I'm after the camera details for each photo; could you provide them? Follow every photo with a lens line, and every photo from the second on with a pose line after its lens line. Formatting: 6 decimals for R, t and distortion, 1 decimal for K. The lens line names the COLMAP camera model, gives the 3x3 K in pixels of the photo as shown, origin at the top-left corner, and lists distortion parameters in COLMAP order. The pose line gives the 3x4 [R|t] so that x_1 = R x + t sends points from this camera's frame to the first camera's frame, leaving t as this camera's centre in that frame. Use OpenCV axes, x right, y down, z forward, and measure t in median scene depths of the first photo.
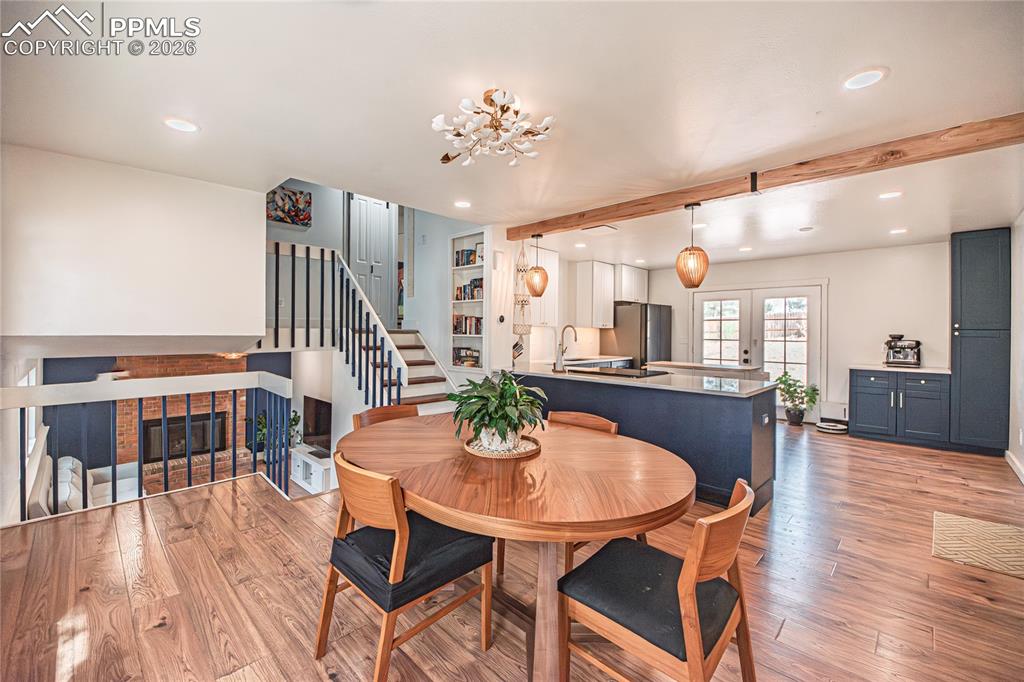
lens RADIAL K [[423.2, 0, 515.8], [0, 423.2, 336.5], [0, 0, 1]] dist [0.001560, -0.001377]
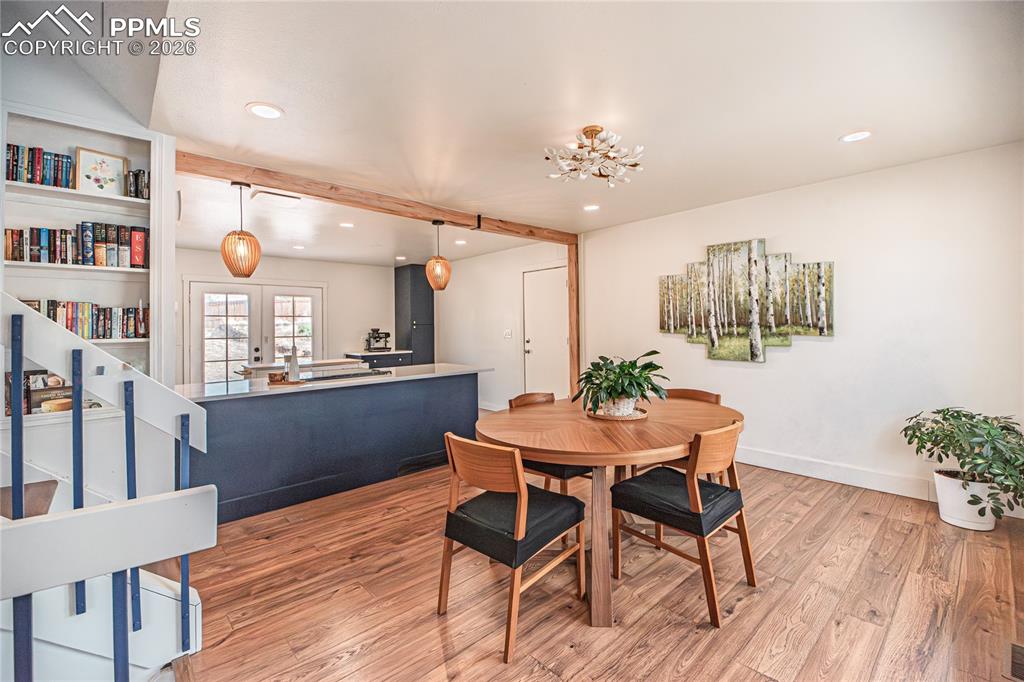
lens RADIAL K [[423.2, 0, 516.2], [0, 423.2, 332.6], [0, 0, 1]] dist [0.001560, -0.001377]
pose [[0.072647, -0.021845, 0.997118, -0.522774], [0.024299, 0.999502, 0.020127, -0.009554], [-0.997062, 0.022766, 0.073142, 0.471488]]
